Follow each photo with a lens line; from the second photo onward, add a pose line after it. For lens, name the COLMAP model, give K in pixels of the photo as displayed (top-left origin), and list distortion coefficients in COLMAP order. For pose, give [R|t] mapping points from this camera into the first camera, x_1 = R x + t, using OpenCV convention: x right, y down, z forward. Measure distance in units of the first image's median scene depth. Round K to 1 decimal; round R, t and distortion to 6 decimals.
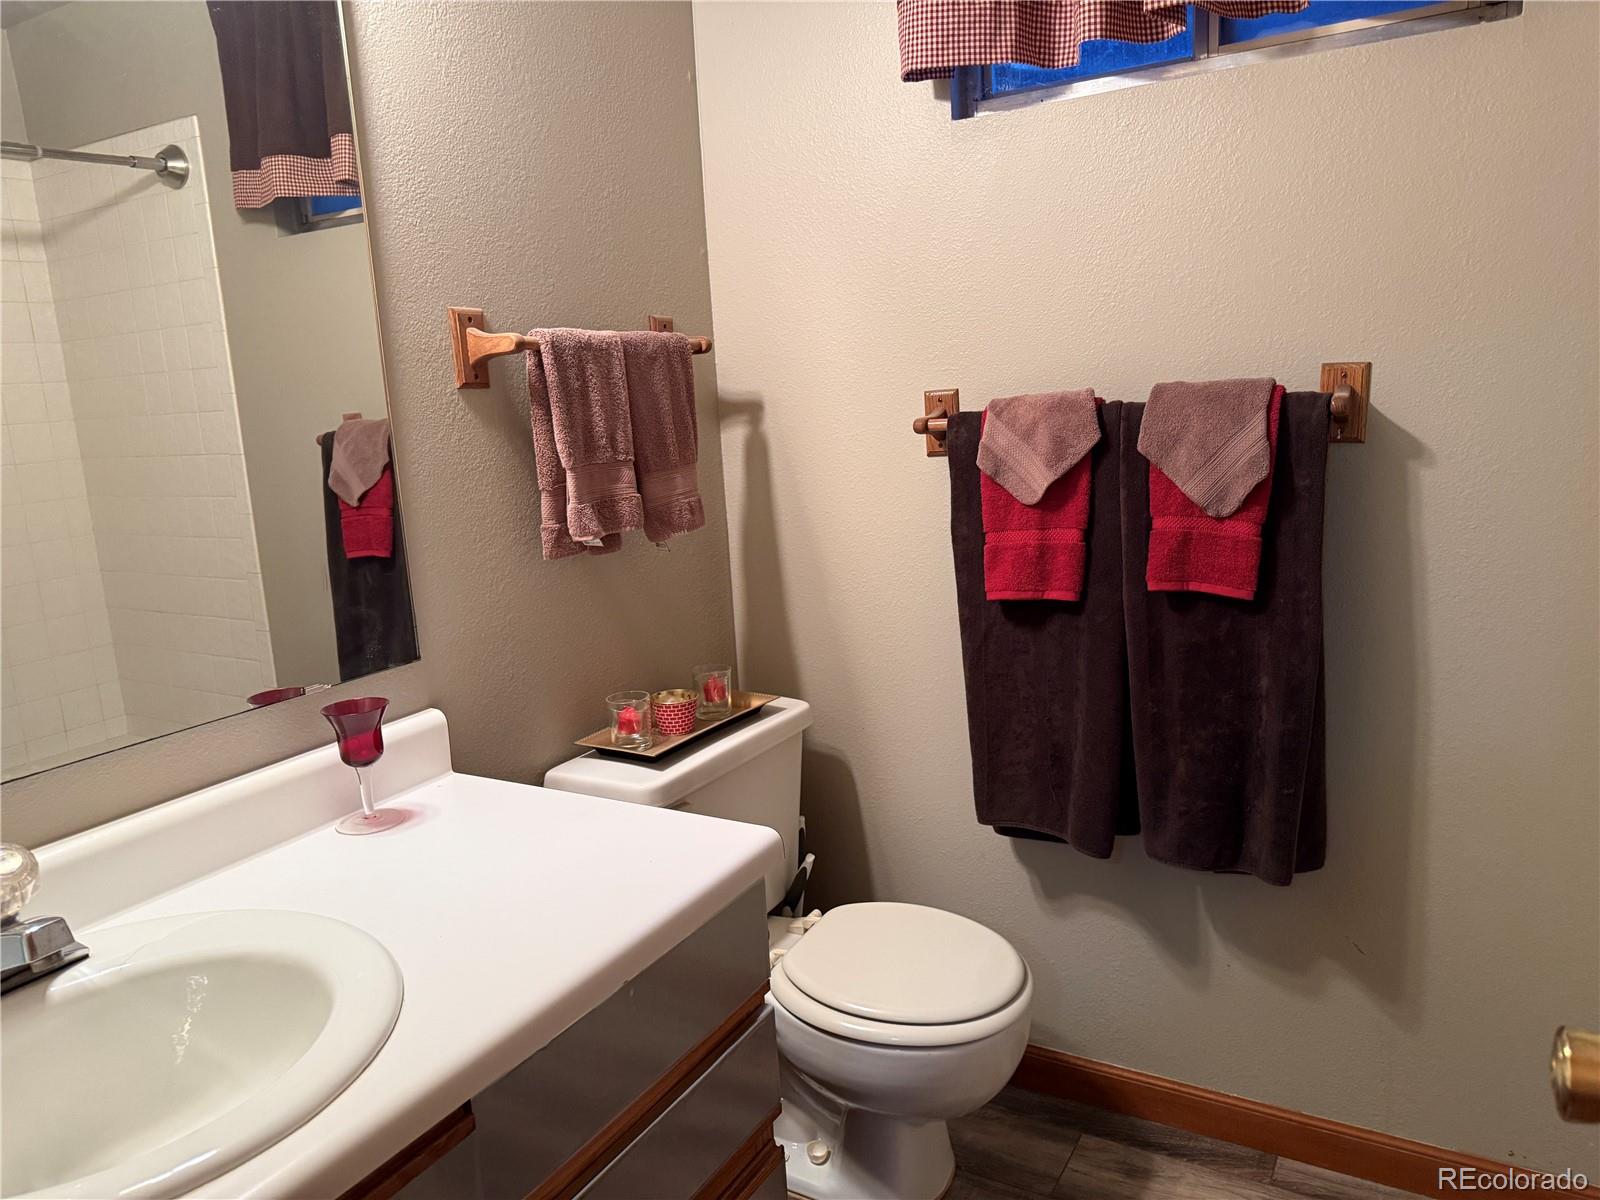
lens RADIAL K [[1139.1, 0, 796.8], [0, 1139.1, 601.5], [0, 0, 1]] dist [0.034631, -0.028132]
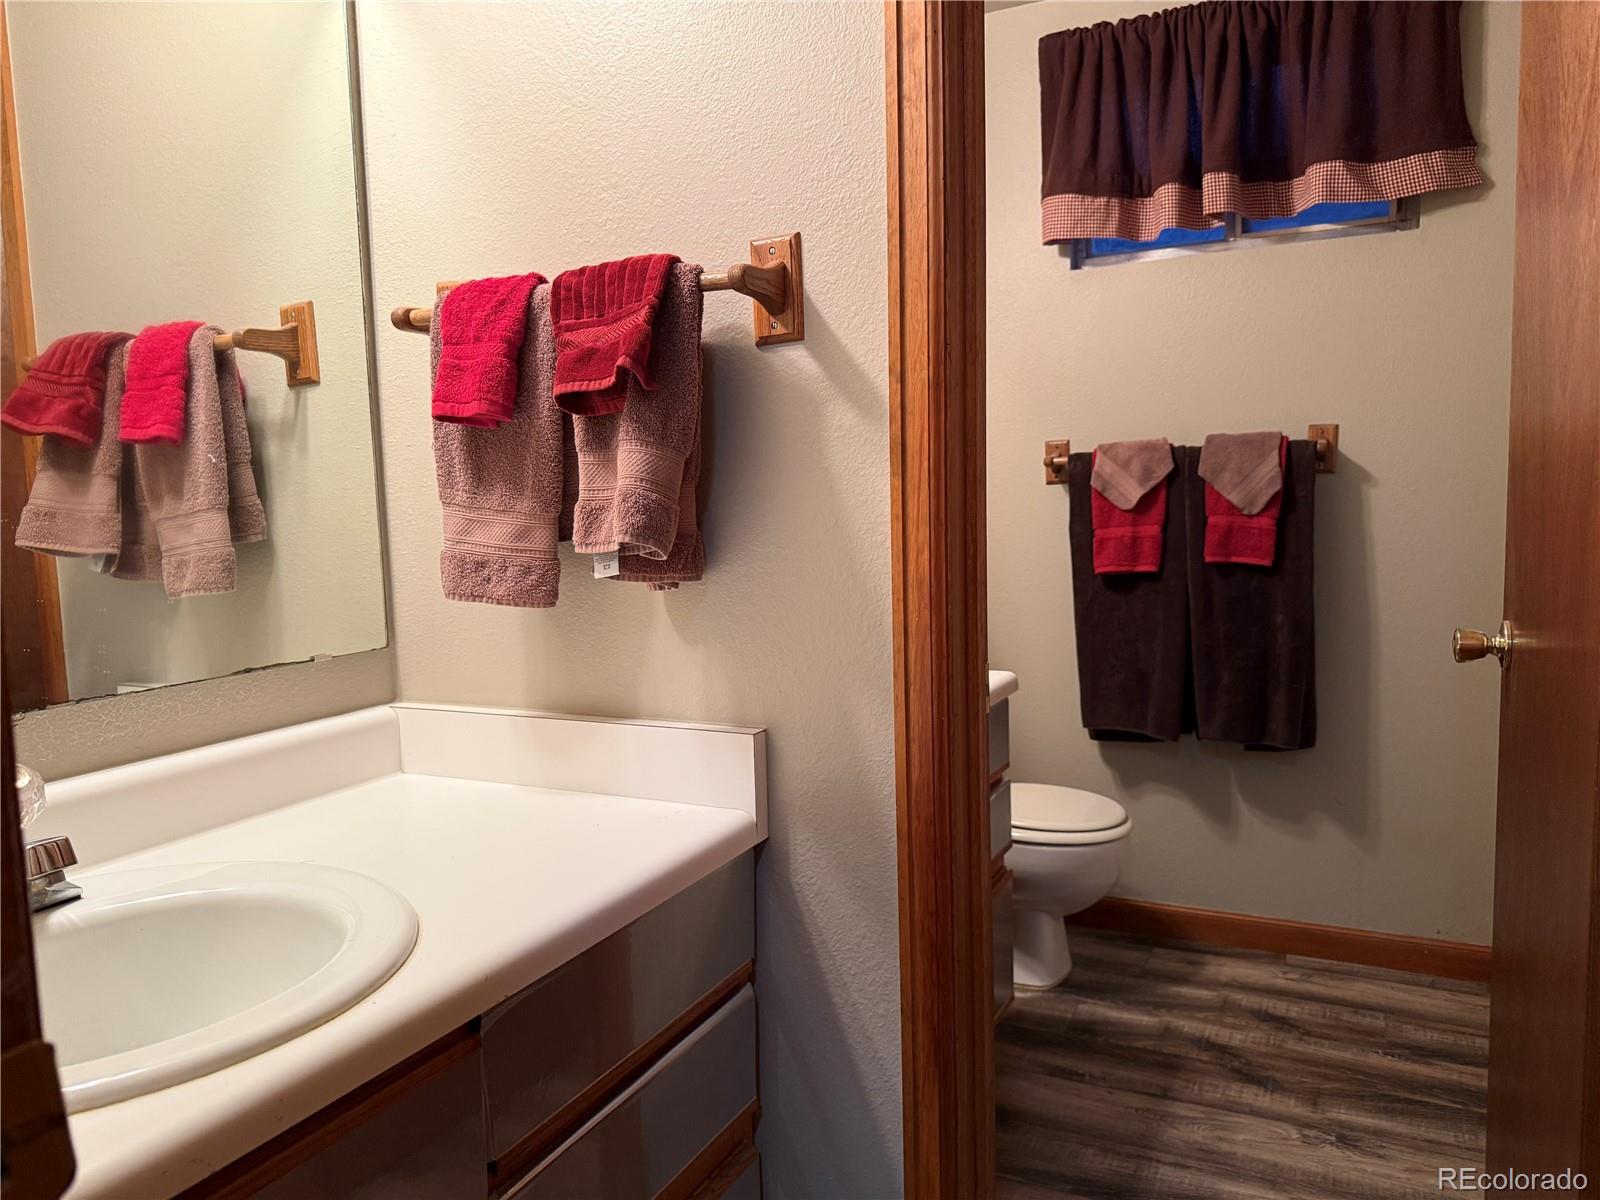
lens RADIAL K [[1139.1, 0, 803.2], [0, 1139.1, 599.8], [0, 0, 1]] dist [0.034631, -0.028132]
pose [[0.997213, 0.025136, 0.070245, -0.346096], [-0.017858, 0.994585, -0.102378, 0.206986], [-0.072438, 0.100838, 0.992262, -0.509424]]
